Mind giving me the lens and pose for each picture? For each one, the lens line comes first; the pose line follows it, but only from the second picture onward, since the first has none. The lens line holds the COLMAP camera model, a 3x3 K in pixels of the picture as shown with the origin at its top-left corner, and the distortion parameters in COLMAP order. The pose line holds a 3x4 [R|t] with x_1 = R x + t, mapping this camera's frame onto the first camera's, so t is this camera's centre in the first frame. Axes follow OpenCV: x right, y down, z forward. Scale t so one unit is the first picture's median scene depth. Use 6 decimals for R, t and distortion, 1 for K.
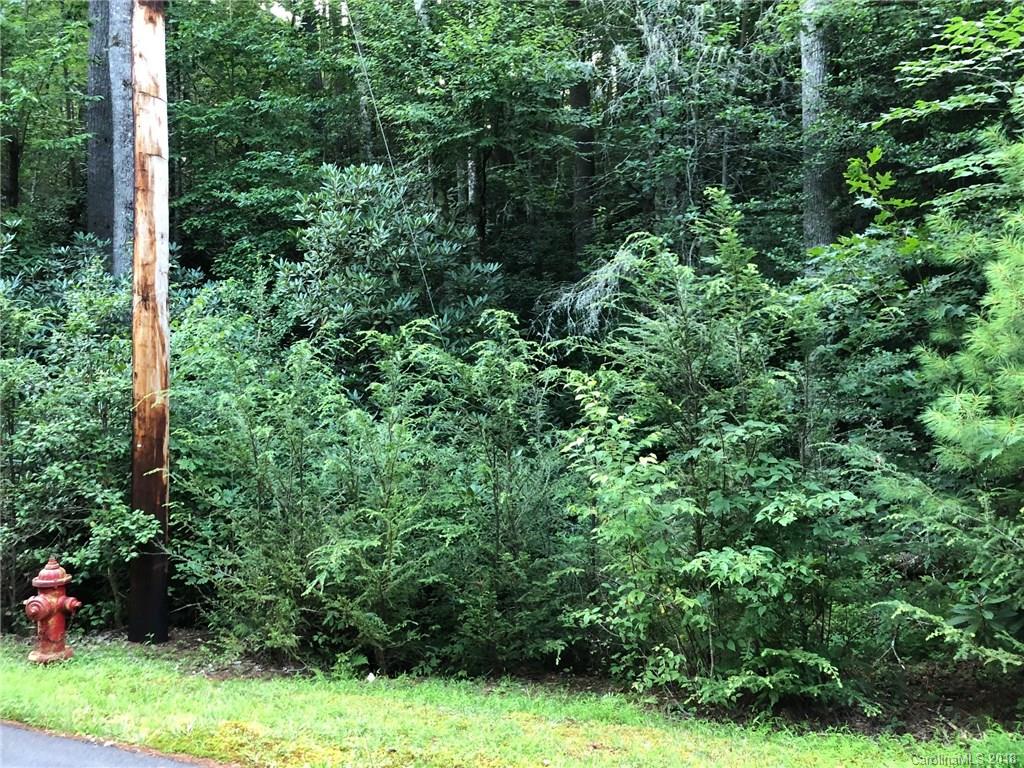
lens RADIAL K [[847.2, 0, 532.0], [0, 847.2, 395.6], [0, 0, 1]] dist [0.041973, -0.047601]
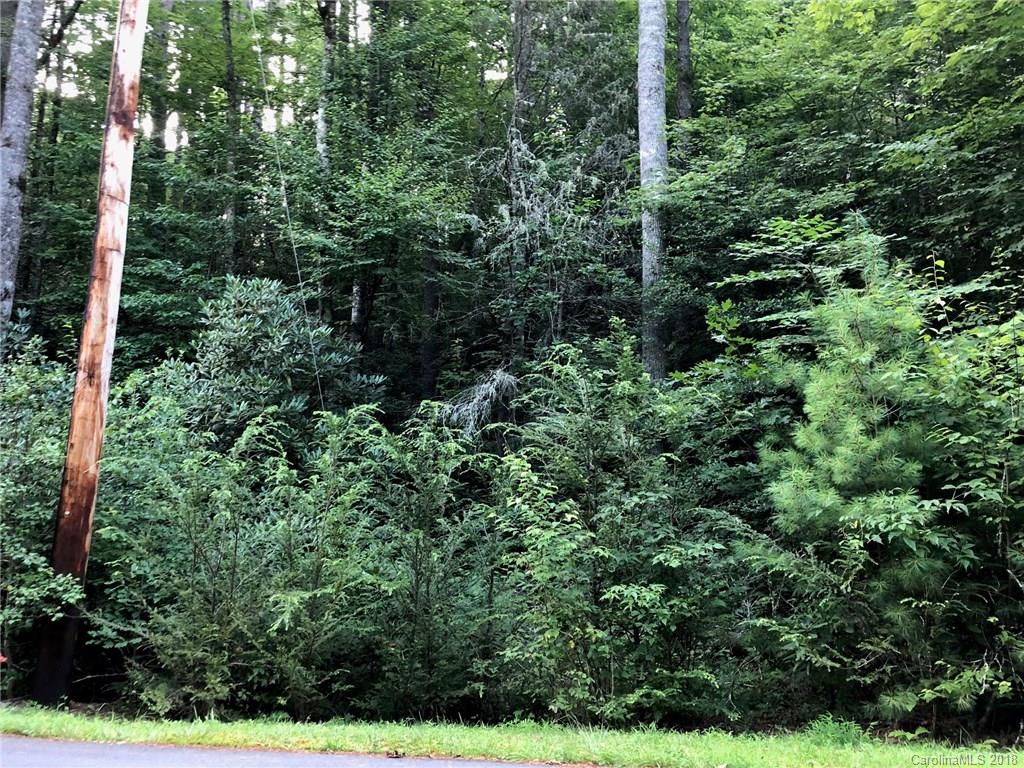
lens RADIAL K [[847.2, 0, 532.0], [0, 847.2, 395.6], [0, 0, 1]] dist [0.041973, -0.047601]
pose [[0.972325, 0.067181, 0.223767, -0.150789], [-0.029412, 0.985344, -0.168026, 0.077459], [-0.231775, 0.156794, 0.960050, -0.168040]]
